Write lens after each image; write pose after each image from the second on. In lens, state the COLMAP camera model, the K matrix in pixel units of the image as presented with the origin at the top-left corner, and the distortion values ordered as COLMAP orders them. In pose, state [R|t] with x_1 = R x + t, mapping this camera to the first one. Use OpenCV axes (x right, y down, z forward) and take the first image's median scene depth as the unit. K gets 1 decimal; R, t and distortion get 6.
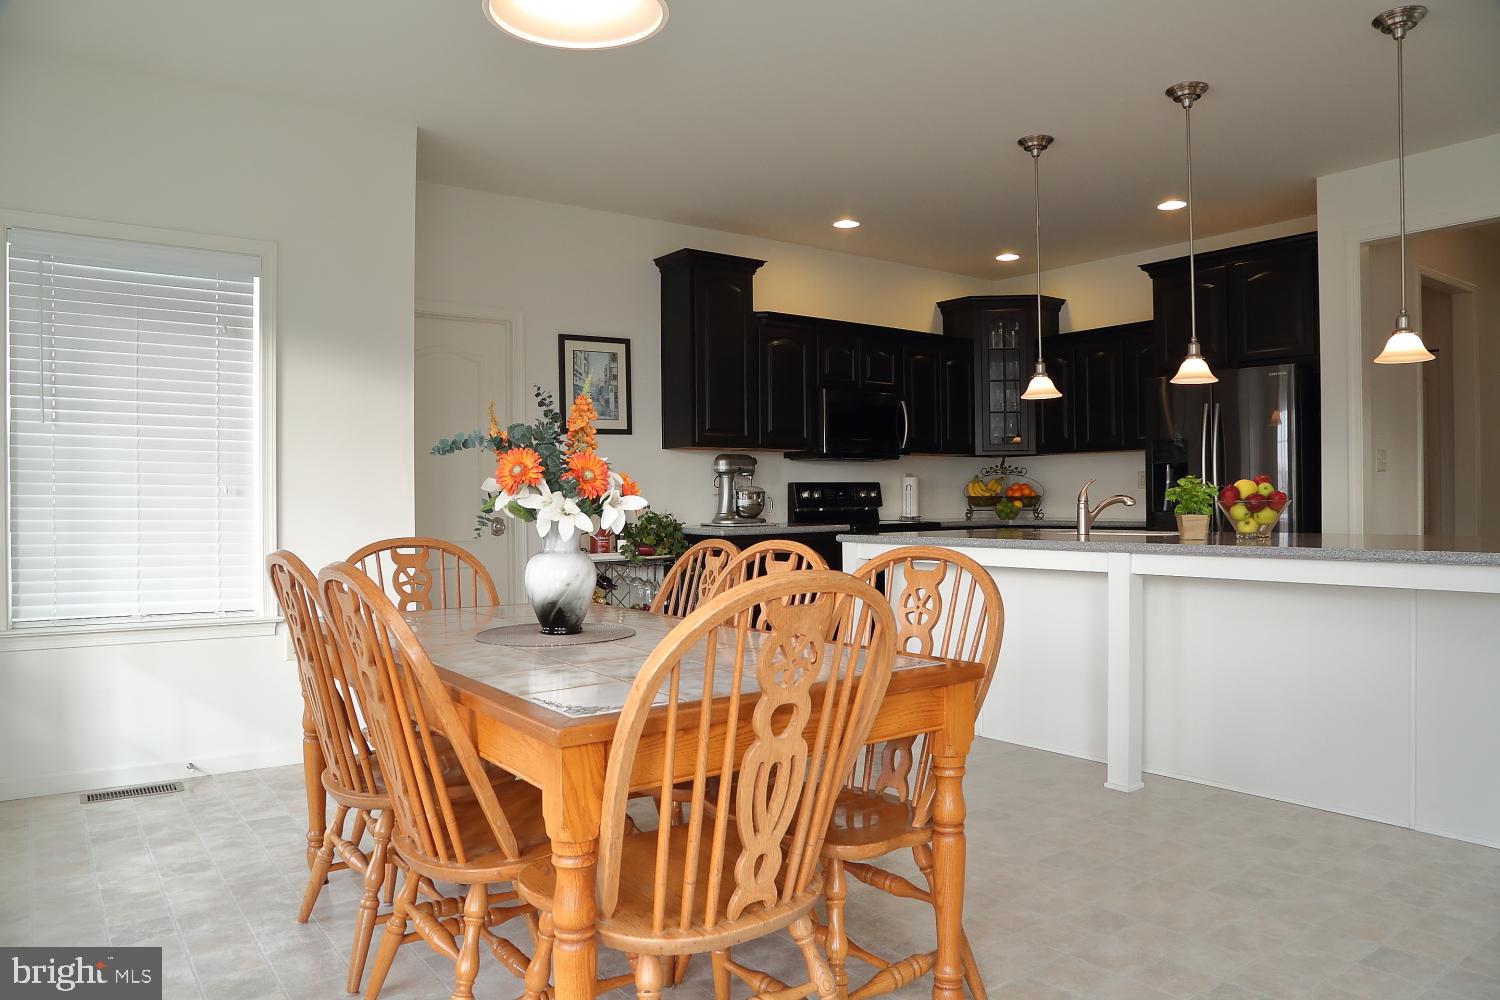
lens RADIAL K [[1040.7, 0, 749.9], [0, 1040.7, 508.1], [0, 0, 1]] dist [-0.121314, 0.073901]
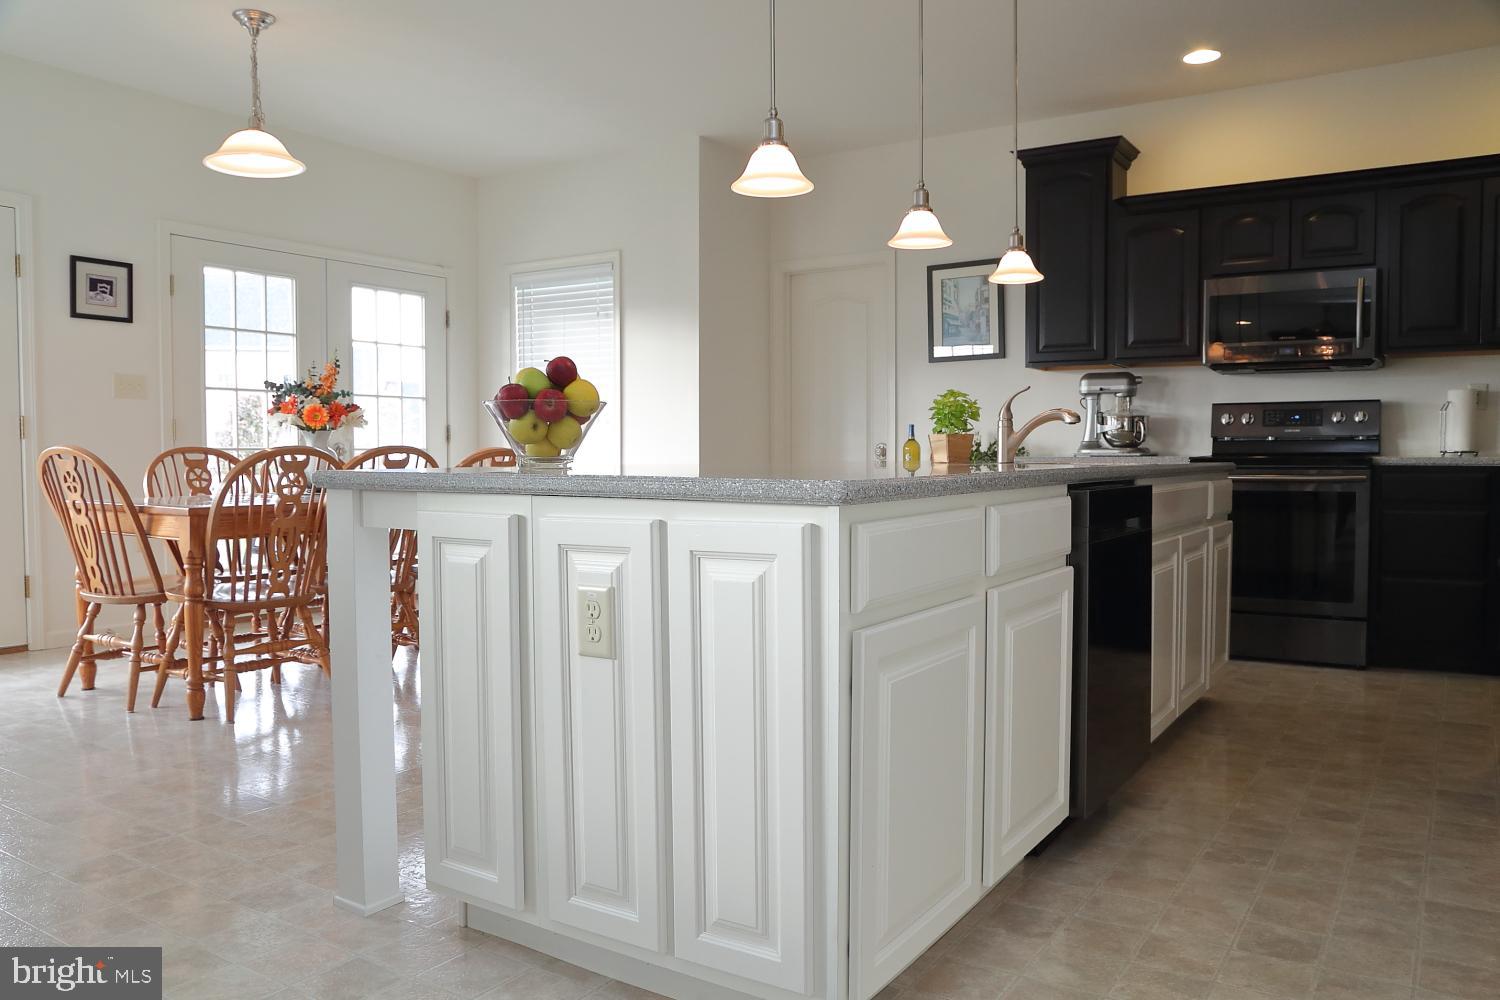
lens RADIAL K [[1133.3, 0, 750.4], [0, 1133.3, 518.2], [0, 0, 1]] dist [-0.115423, 0.104201]
pose [[0.377642, 0.061590, -0.923901, 0.752685], [0.001908, 0.997732, 0.067291, 0.005440], [0.925950, -0.027175, 0.376668, 0.391030]]
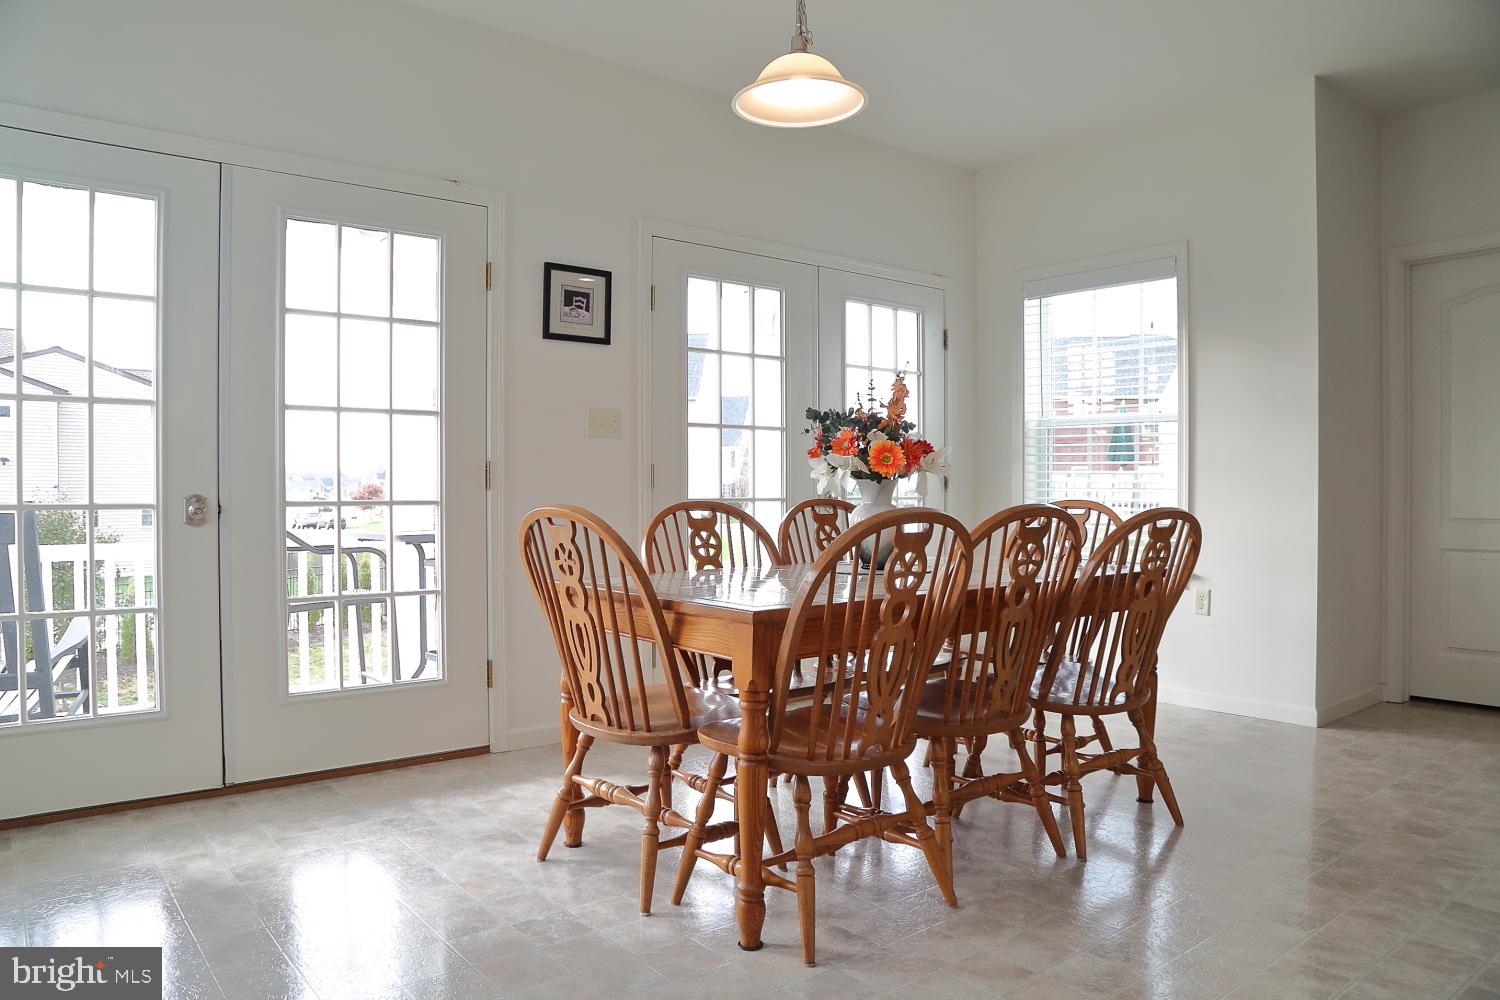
lens RADIAL K [[1040.7, 0, 749.9], [0, 1040.7, 508.1], [0, 0, 1]] dist [-0.121314, 0.073901]
pose [[0.079313, 0.023971, -0.996562, 0.421502], [0.009997, 0.999641, 0.024841, -0.002511], [0.996800, -0.011933, 0.079045, 0.307366]]
